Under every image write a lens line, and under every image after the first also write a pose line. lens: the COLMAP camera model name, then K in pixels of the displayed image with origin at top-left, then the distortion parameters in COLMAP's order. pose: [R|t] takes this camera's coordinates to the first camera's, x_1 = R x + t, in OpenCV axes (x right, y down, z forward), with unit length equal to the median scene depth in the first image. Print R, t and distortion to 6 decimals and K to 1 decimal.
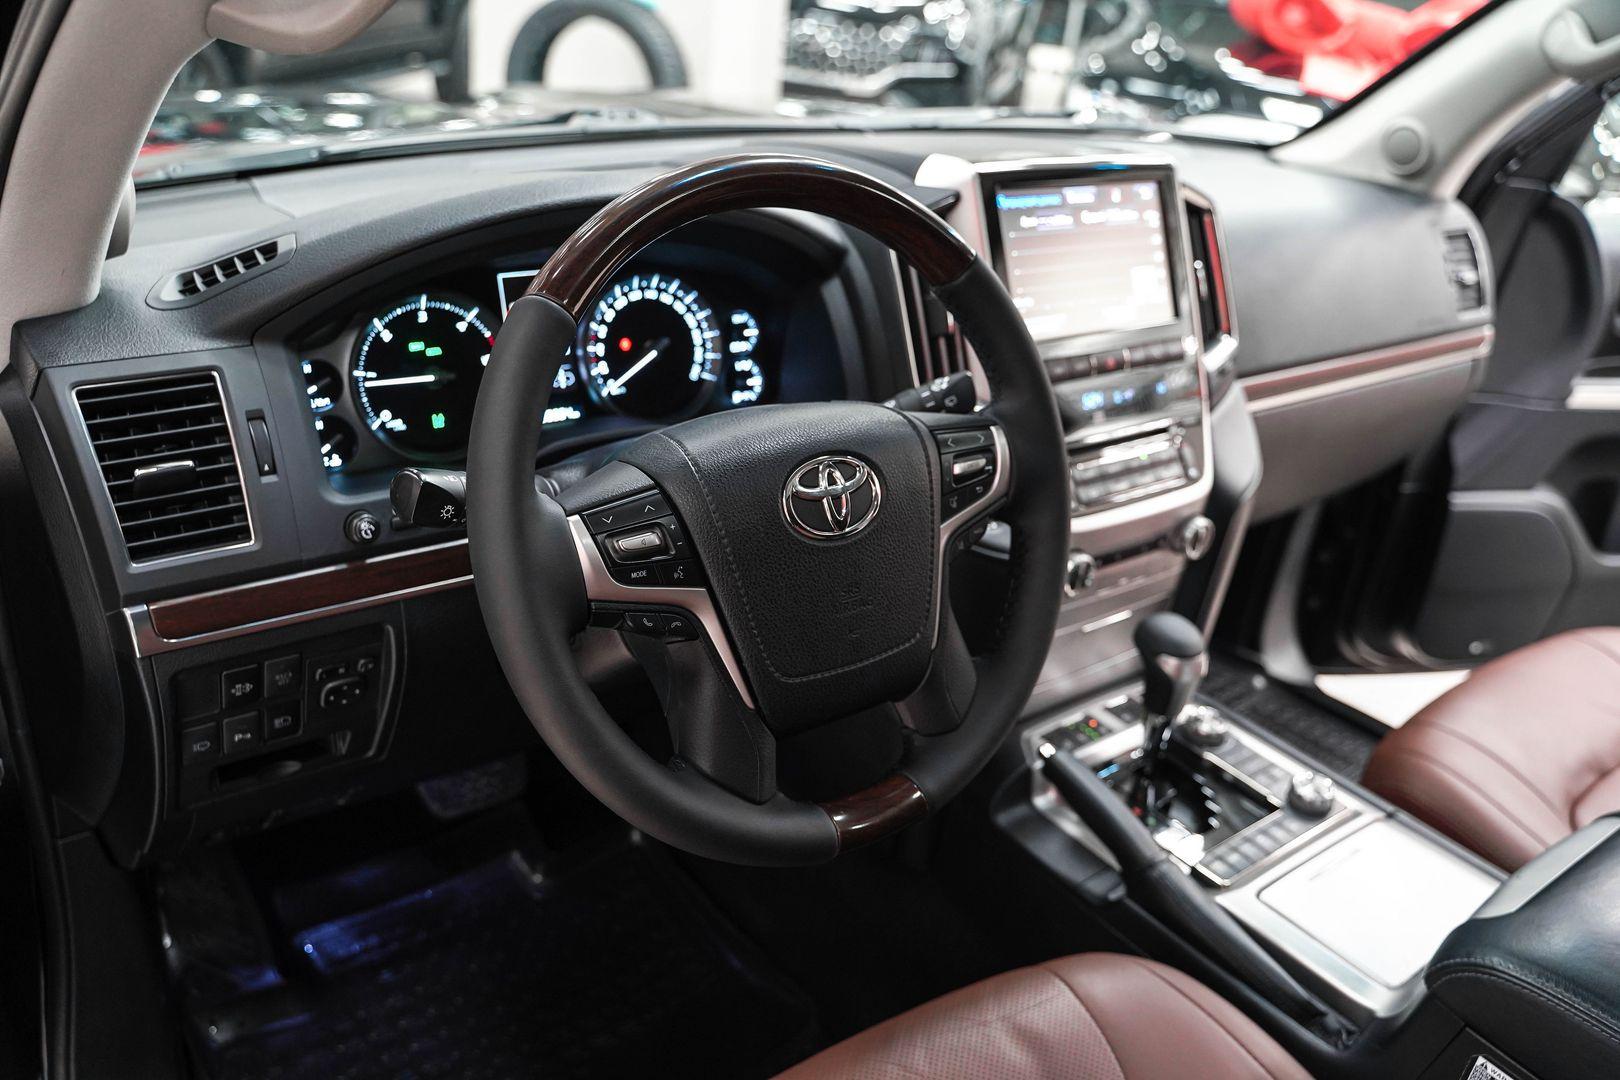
lens RADIAL K [[1326.9, 0, 810.0], [0, 1326.9, 540.0], [0, 0, 1]] dist [-0.119825, 0.101224]
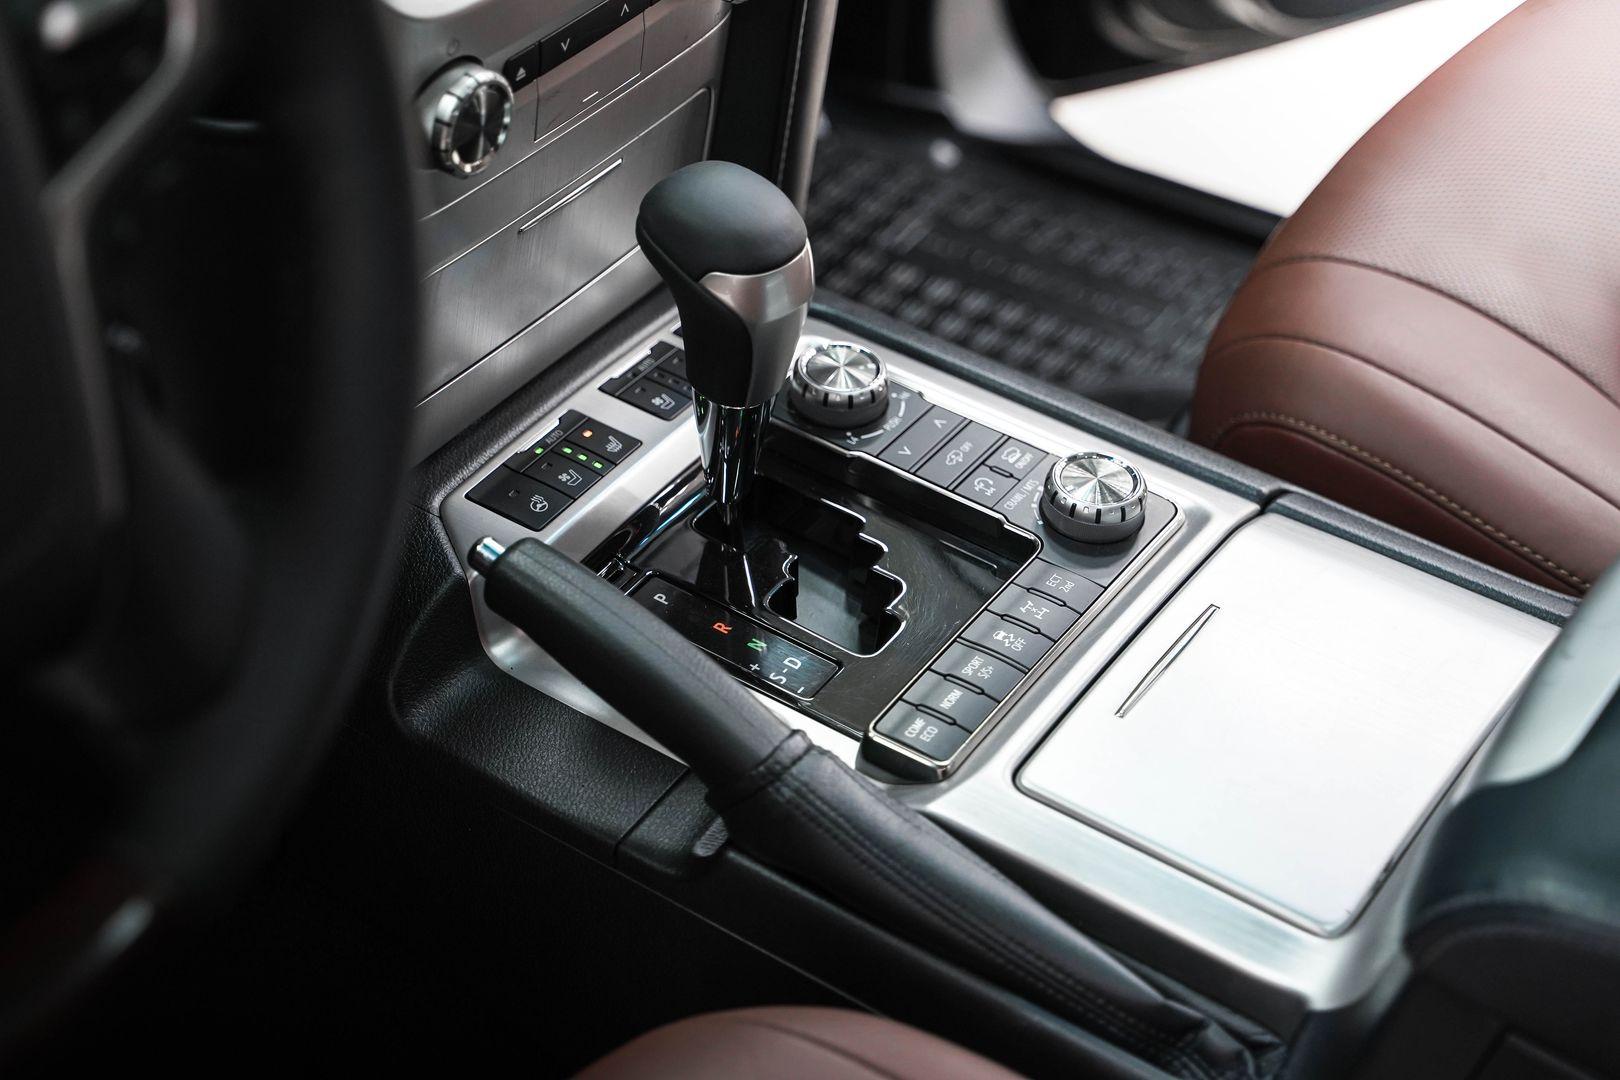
lens RADIAL K [[2814.6, 0, 808.0], [0, 2814.6, 518.9], [0, 0, 1]] dist [0.204942, -0.005374]
pose [[0.943206, -0.232041, 0.237738, 0.064067], [0.163415, 0.947134, 0.276103, -0.080940], [-0.289237, -0.221572, 0.931261, 0.134251]]
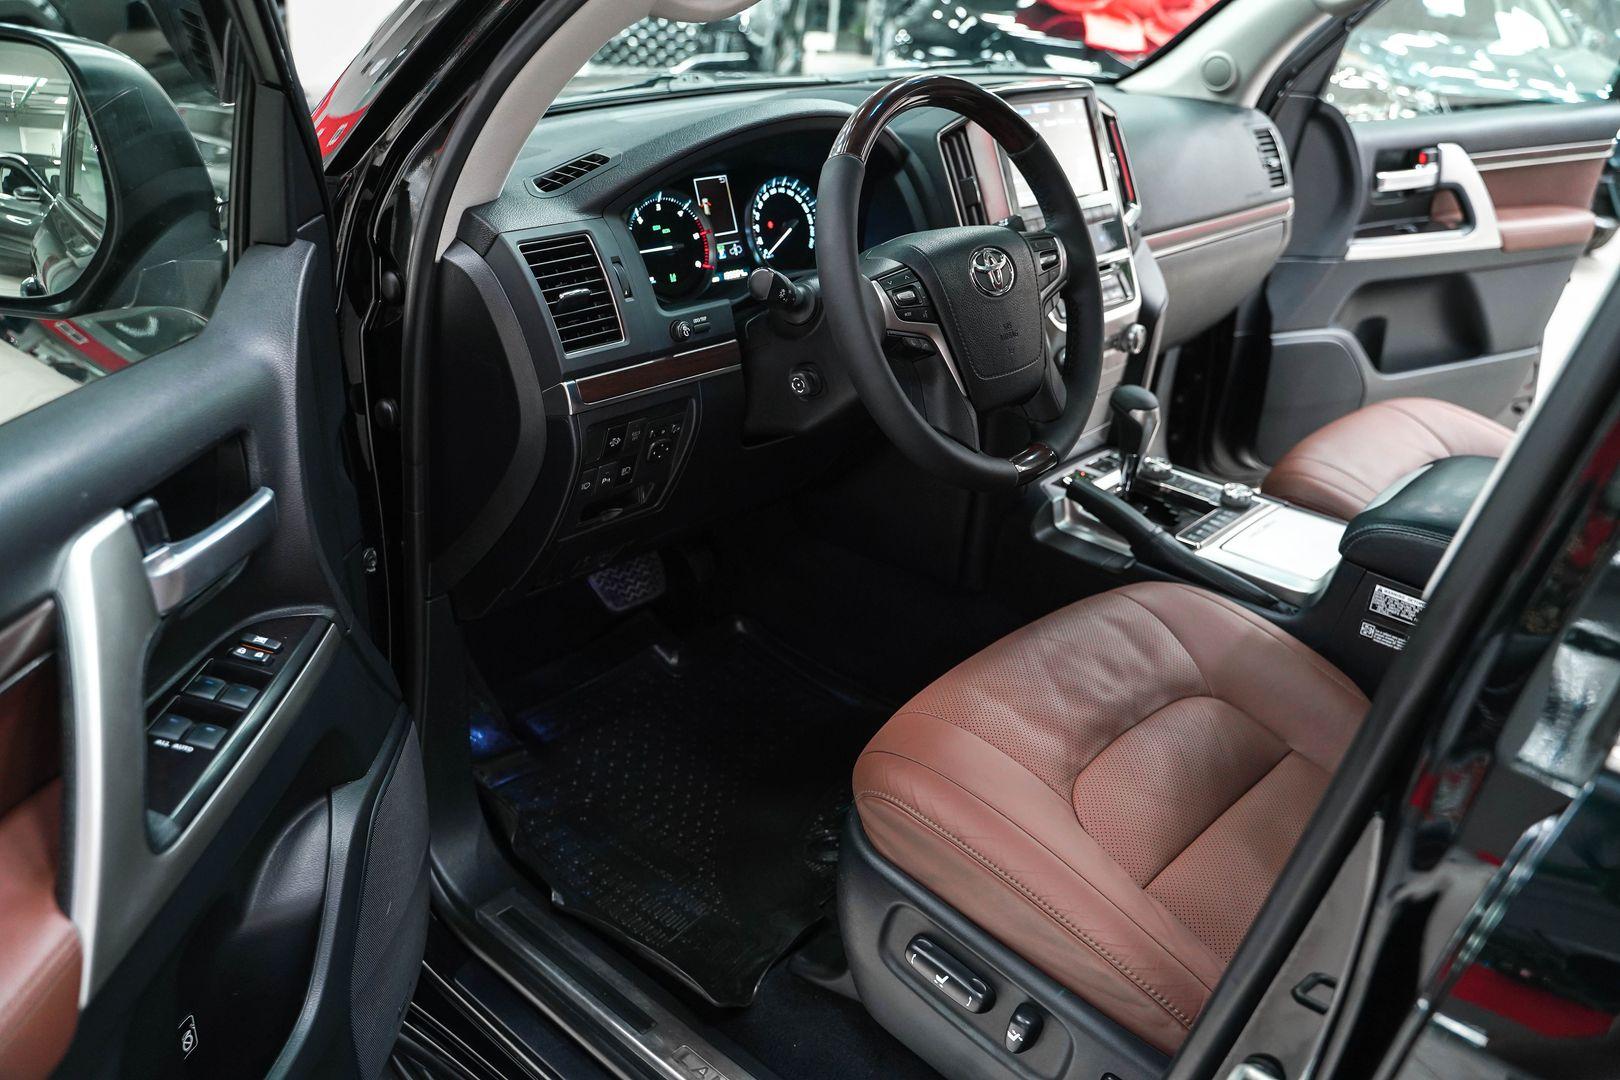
lens RADIAL K [[1326.9, 0, 810.0], [0, 1326.9, 540.0], [0, 0, 1]] dist [-0.119825, 0.101224]
pose [[0.981139, -0.117420, 0.153552, -0.335746], [0.116438, 0.993078, 0.015404, 0.167804], [-0.154298, 0.002765, 0.988020, -0.414863]]
